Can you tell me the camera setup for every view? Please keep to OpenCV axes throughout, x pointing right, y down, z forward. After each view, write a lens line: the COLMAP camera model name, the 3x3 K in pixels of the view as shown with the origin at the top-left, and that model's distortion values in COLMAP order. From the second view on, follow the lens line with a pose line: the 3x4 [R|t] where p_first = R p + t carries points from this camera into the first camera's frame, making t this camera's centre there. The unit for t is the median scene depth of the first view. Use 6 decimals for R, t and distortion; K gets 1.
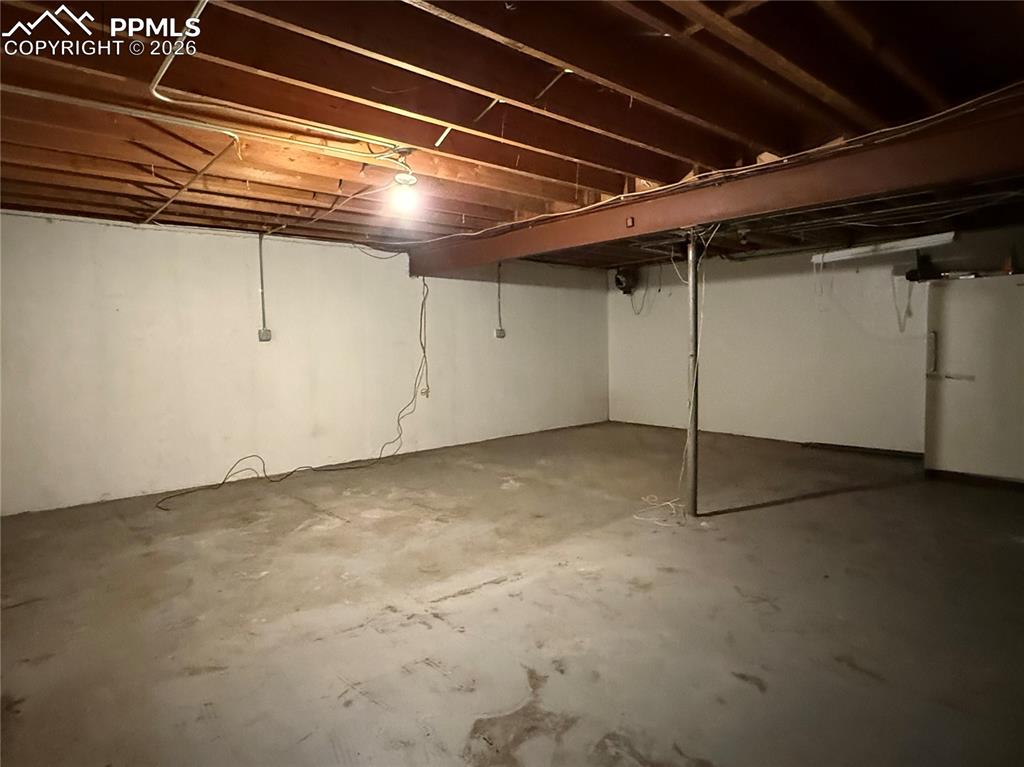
lens RADIAL K [[594.9, 0, 514.1], [0, 594.9, 384.2], [0, 0, 1]] dist [0.015852, -0.000661]
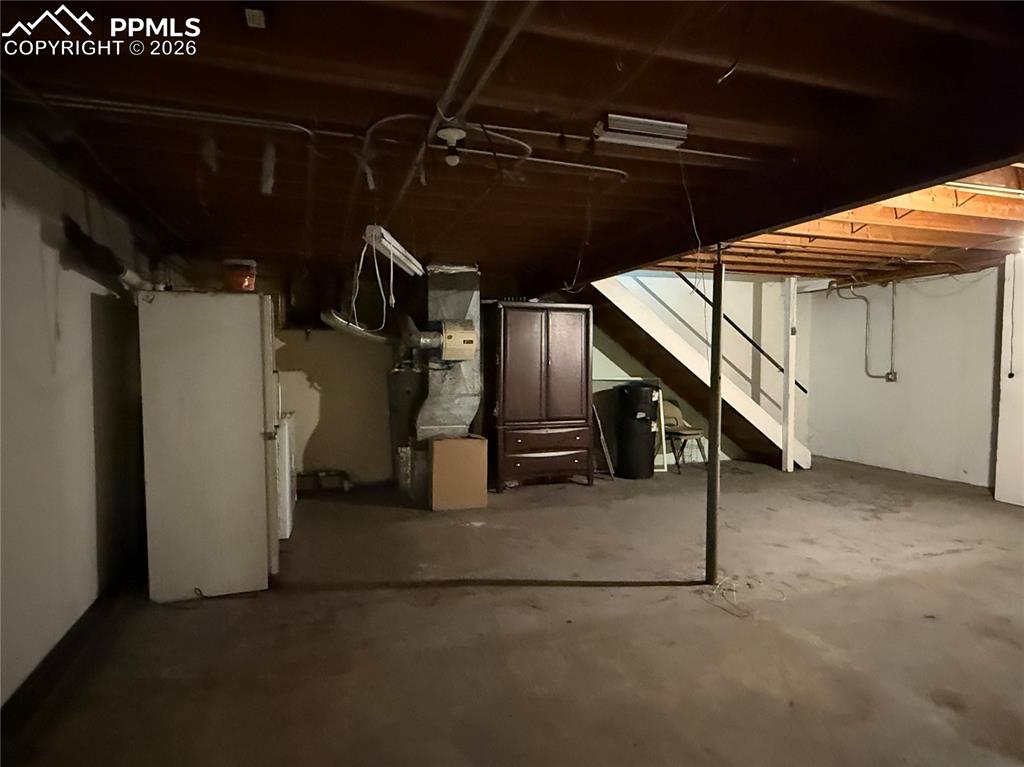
lens RADIAL K [[594.9, 0, 513.1], [0, 594.9, 383.1], [0, 0, 1]] dist [0.015852, -0.000661]
pose [[-0.928719, 0.002897, 0.370772, 0.256773], [0.044500, 0.993612, 0.103702, -0.167096], [-0.368103, 0.112810, -0.922916, 1.939043]]
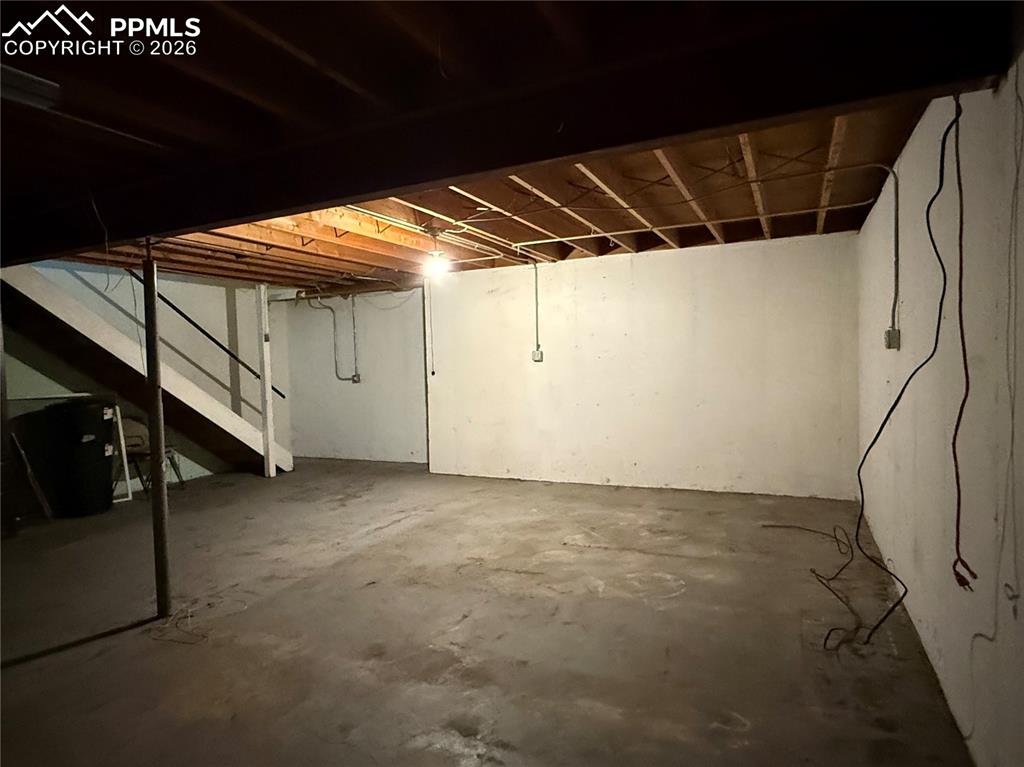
lens RADIAL K [[594.9, 0, 513.7], [0, 594.9, 383.3], [0, 0, 1]] dist [0.015852, -0.000661]
pose [[-0.917008, 0.062849, -0.393886, 0.181142], [0.018702, 0.993197, 0.114935, -0.157065], [0.398430, 0.098030, -0.911945, 1.926674]]
